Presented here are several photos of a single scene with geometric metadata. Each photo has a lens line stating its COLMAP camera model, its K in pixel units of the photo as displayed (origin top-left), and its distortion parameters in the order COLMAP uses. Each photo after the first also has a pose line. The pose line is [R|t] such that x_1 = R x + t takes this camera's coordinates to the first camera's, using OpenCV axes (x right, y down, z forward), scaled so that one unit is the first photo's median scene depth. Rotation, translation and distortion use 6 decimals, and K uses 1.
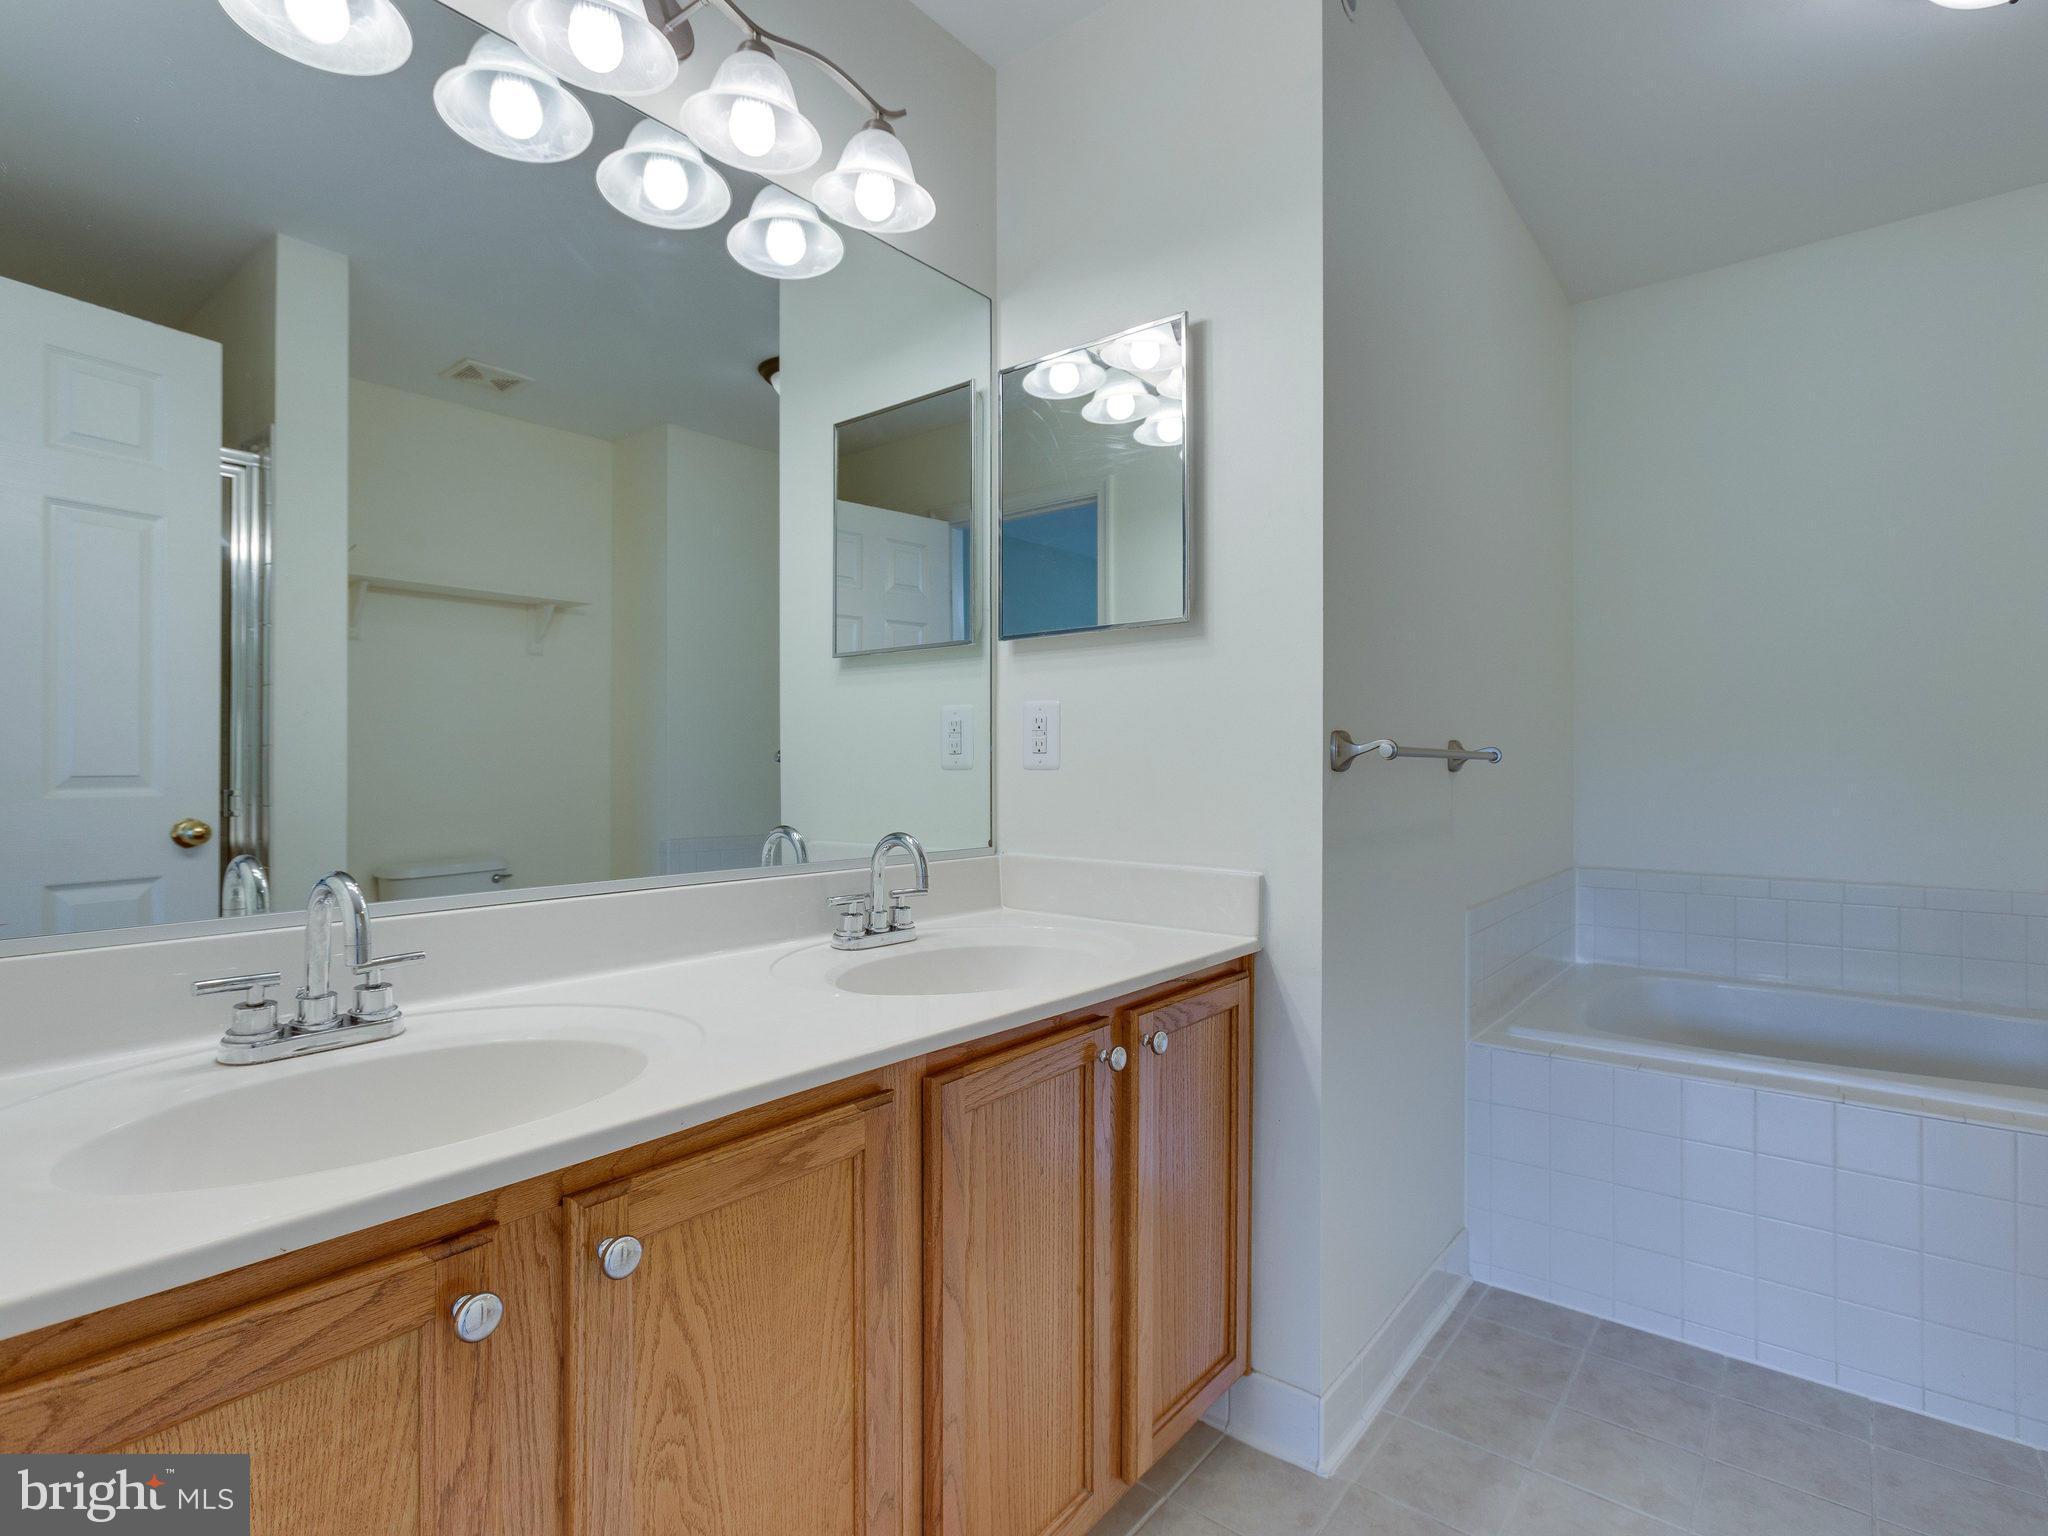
lens RADIAL K [[1020.3, 0, 1031.4], [0, 1020.3, 770.4], [0, 0, 1]] dist [-0.019816, 0.011784]
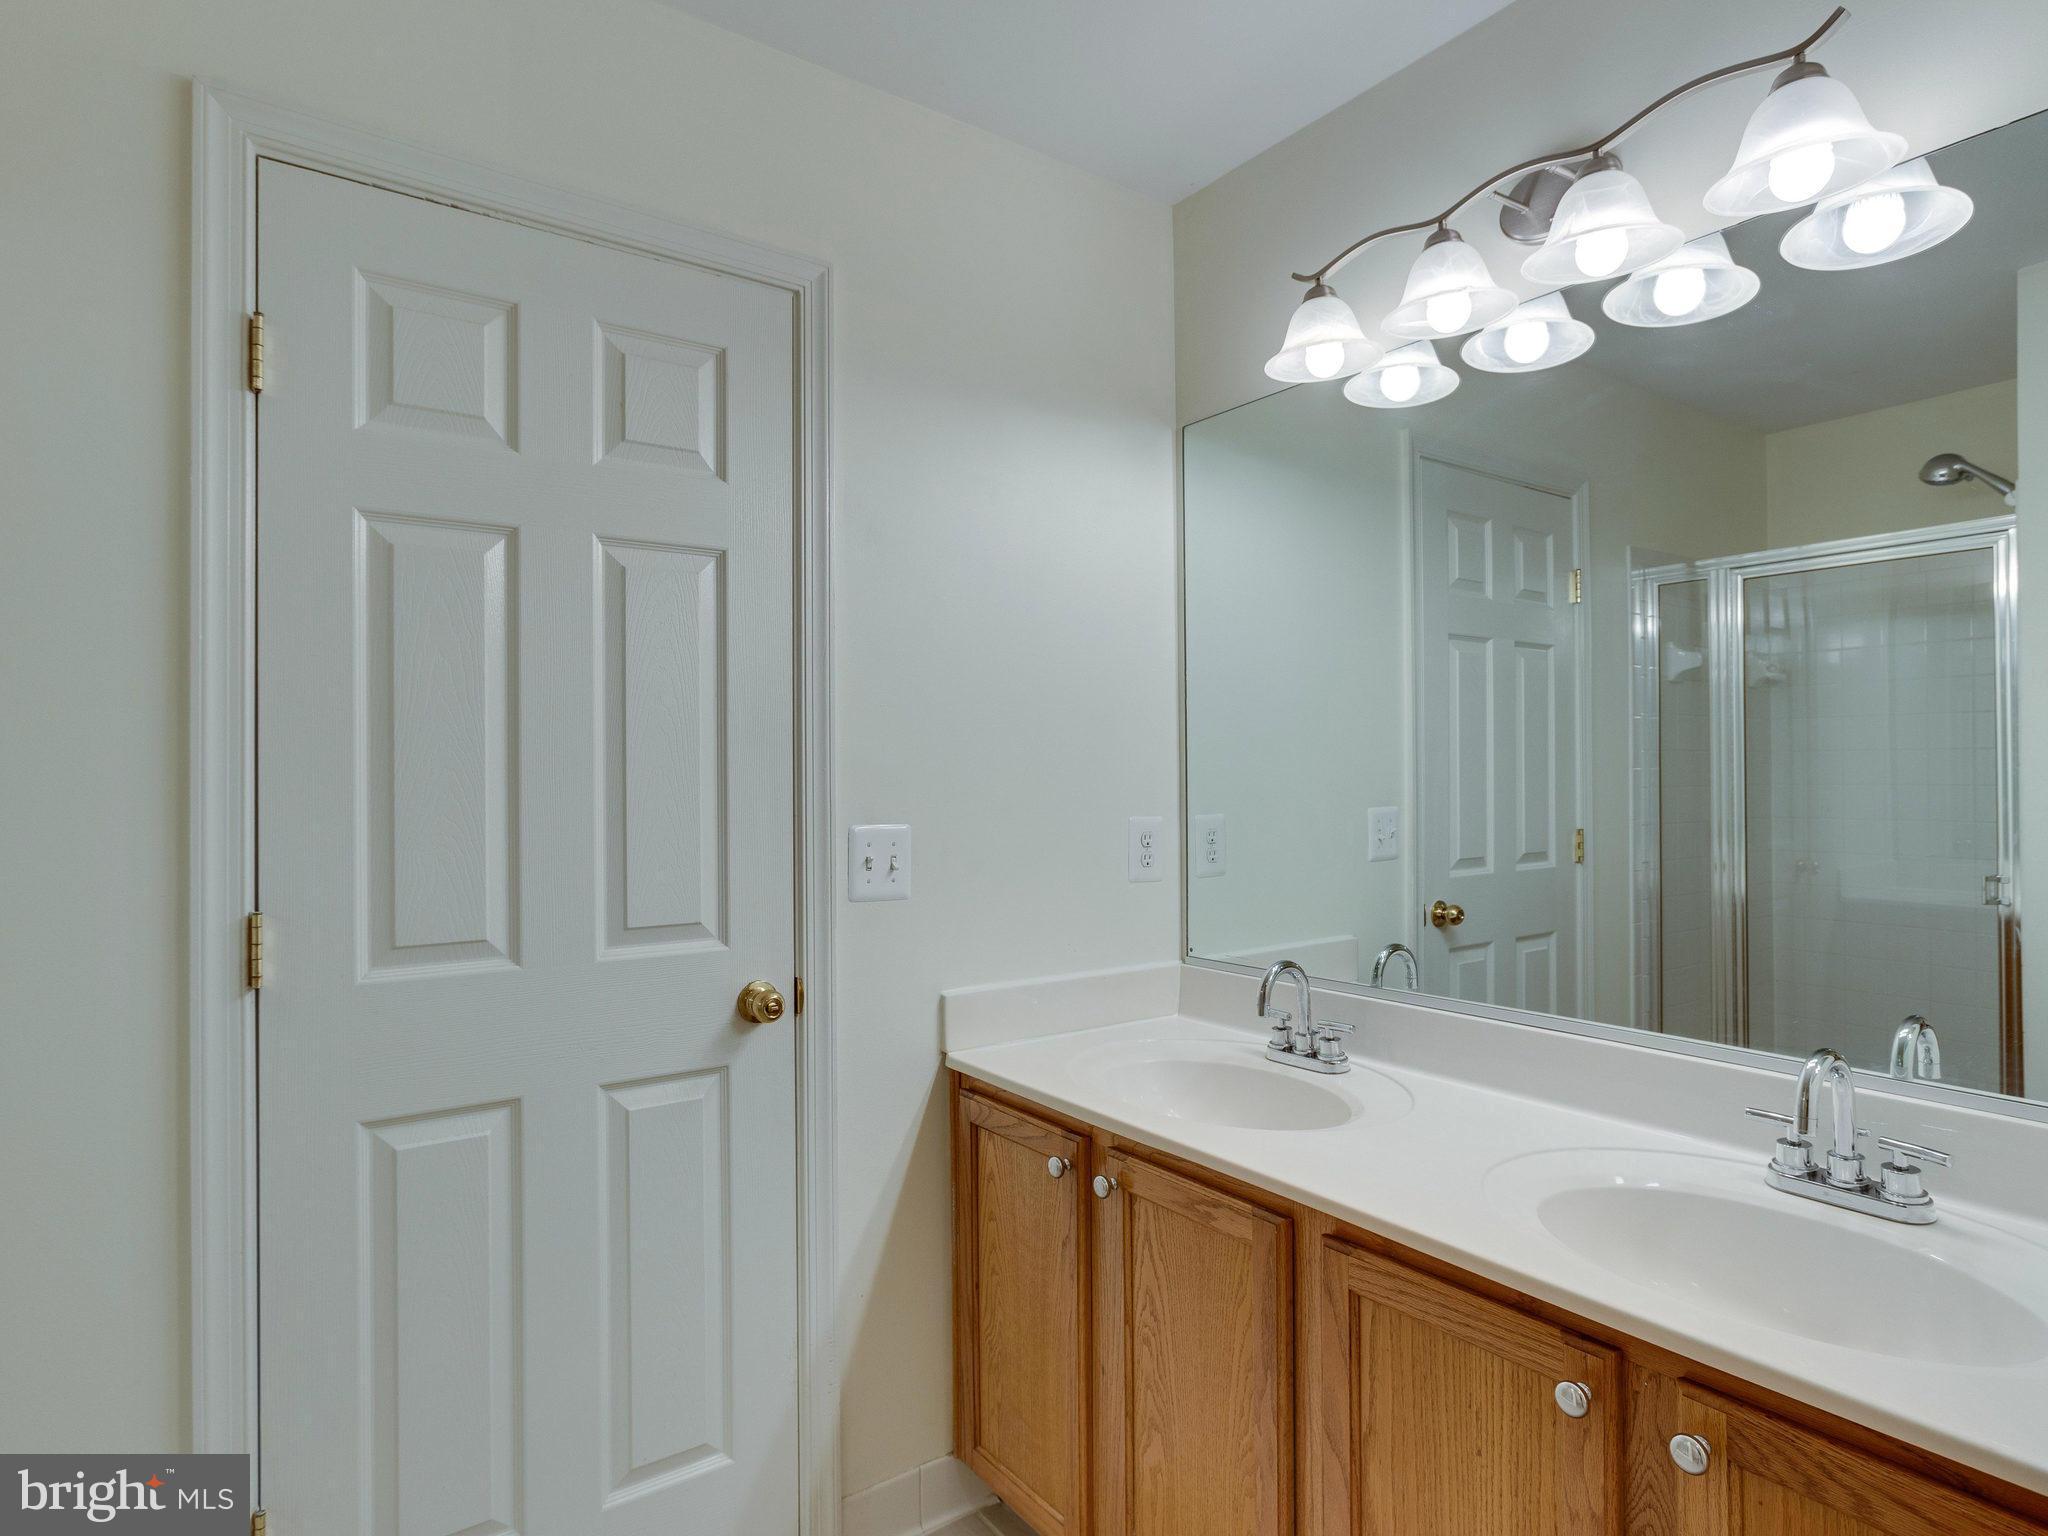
lens RADIAL K [[1086.7, 0, 1034.0], [0, 1086.7, 752.6], [0, 0, 1]] dist [-0.004715, 0.002330]
pose [[-0.255343, -0.024771, -0.966533, 1.240834], [0.003116, 0.999645, -0.026443, -0.213125], [0.966845, -0.009763, -0.255176, 1.084071]]
